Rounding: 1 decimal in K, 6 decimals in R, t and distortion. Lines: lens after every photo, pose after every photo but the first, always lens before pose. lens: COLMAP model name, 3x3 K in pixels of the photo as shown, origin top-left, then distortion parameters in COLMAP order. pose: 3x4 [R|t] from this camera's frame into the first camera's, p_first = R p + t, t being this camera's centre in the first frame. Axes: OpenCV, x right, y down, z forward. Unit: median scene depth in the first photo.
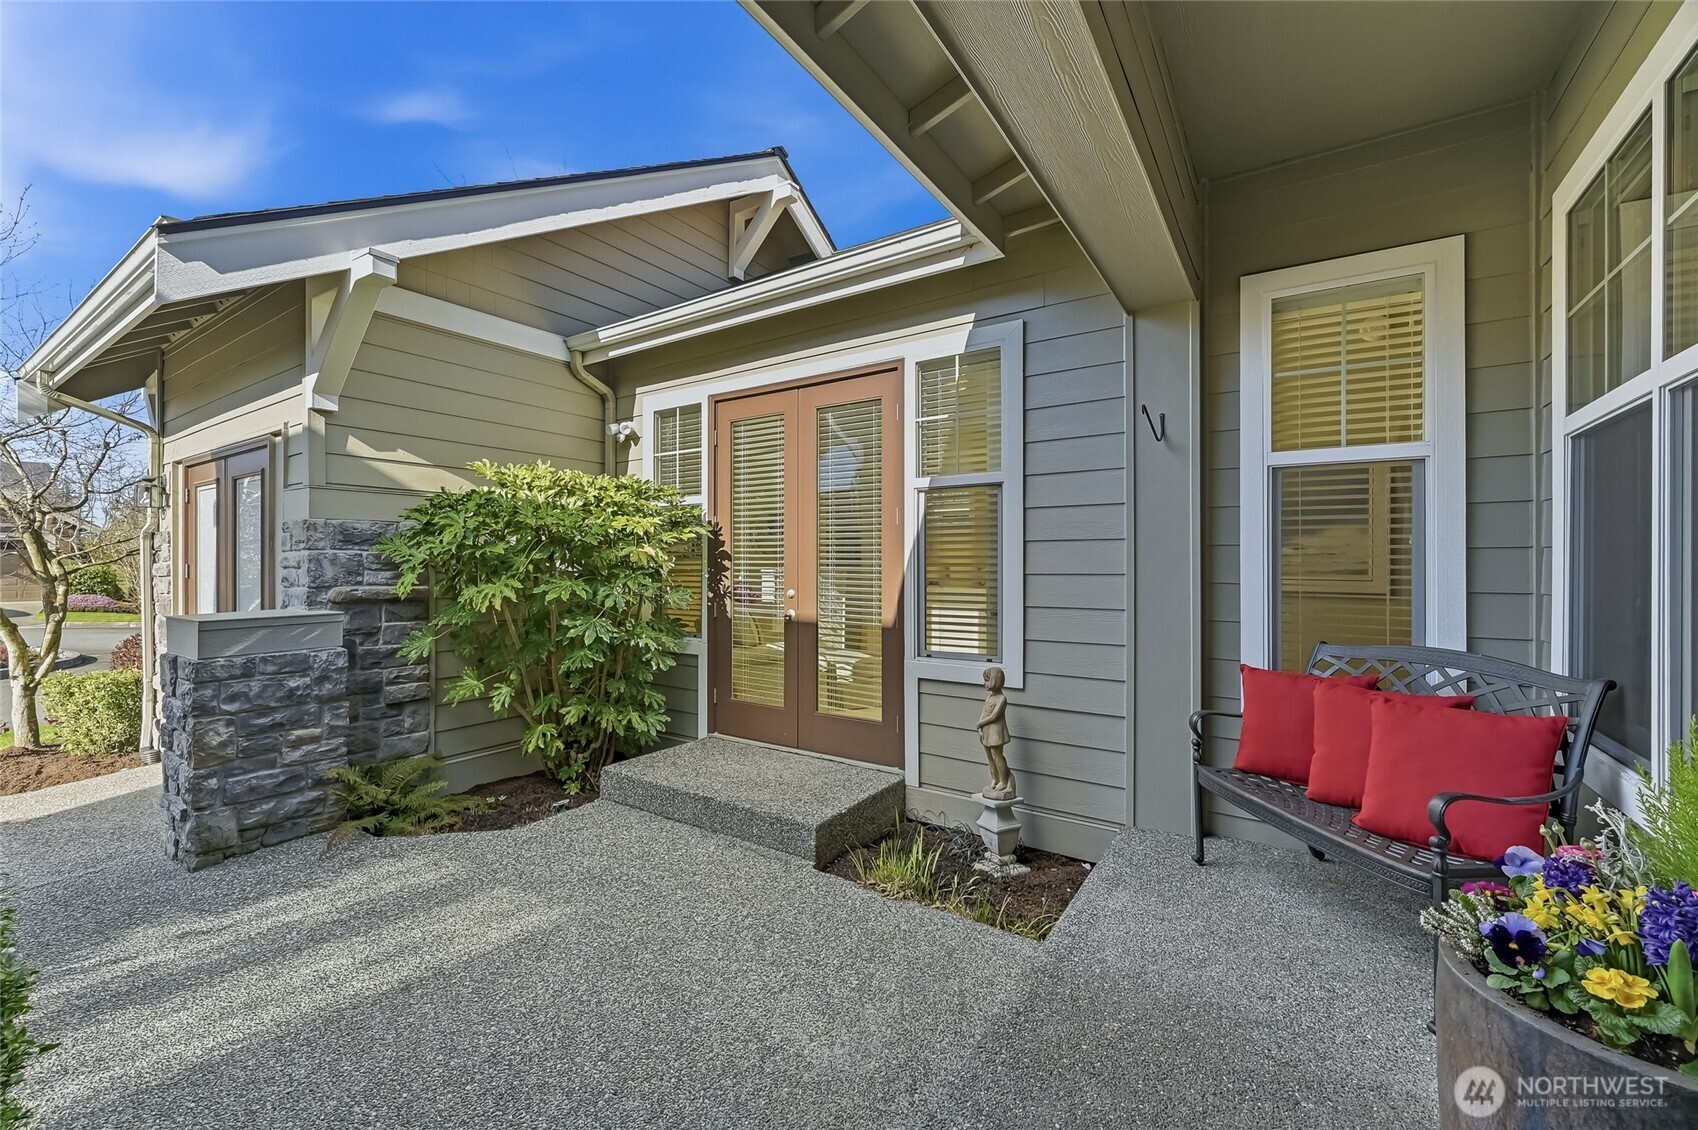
lens RADIAL K [[672.5, 0, 848.2], [0, 672.5, 560.1], [0, 0, 1]] dist [0.000209, 0.000458]
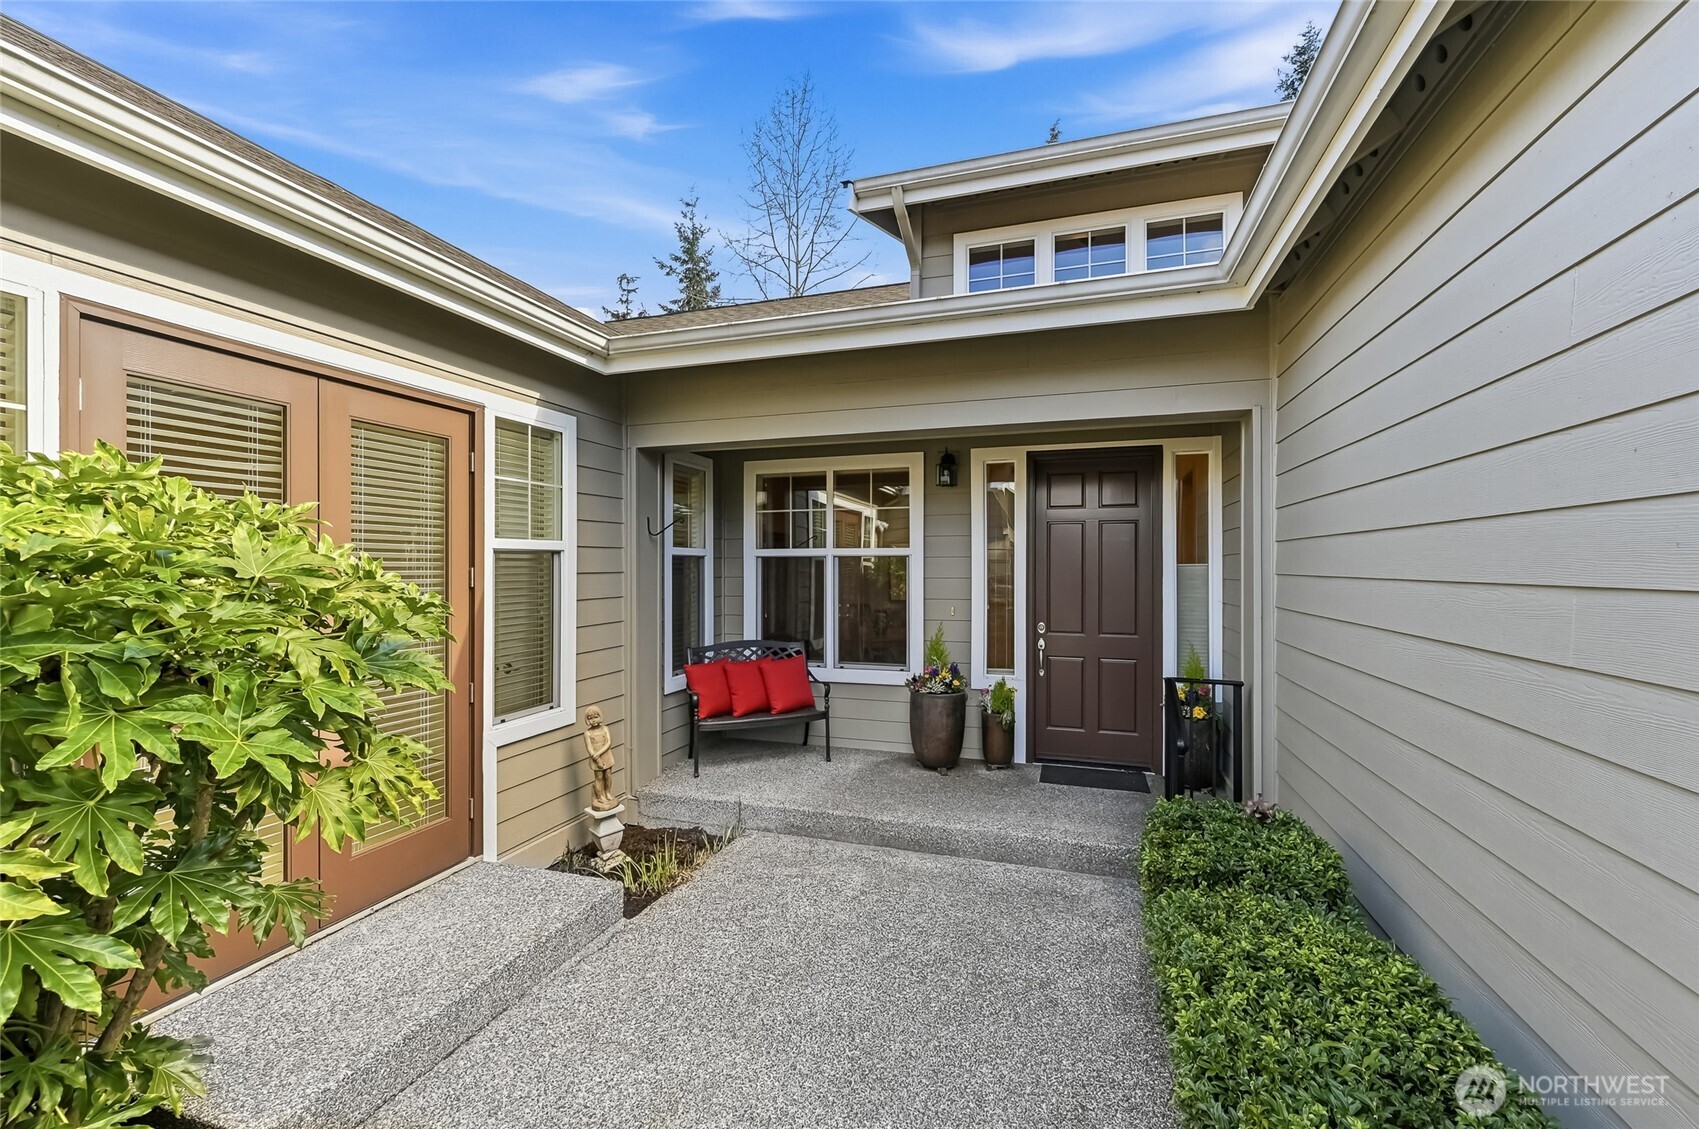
lens RADIAL K [[672.9, 0, 852.0], [0, 672.9, 567.7], [0, 0, 1]] dist [0.000209, 0.000458]
pose [[-0.255519, 0.000635, 0.966804, -1.001166], [0.001474, 0.999999, -0.000267, -0.083200], [-0.966803, 0.001356, -0.255520, 0.795246]]
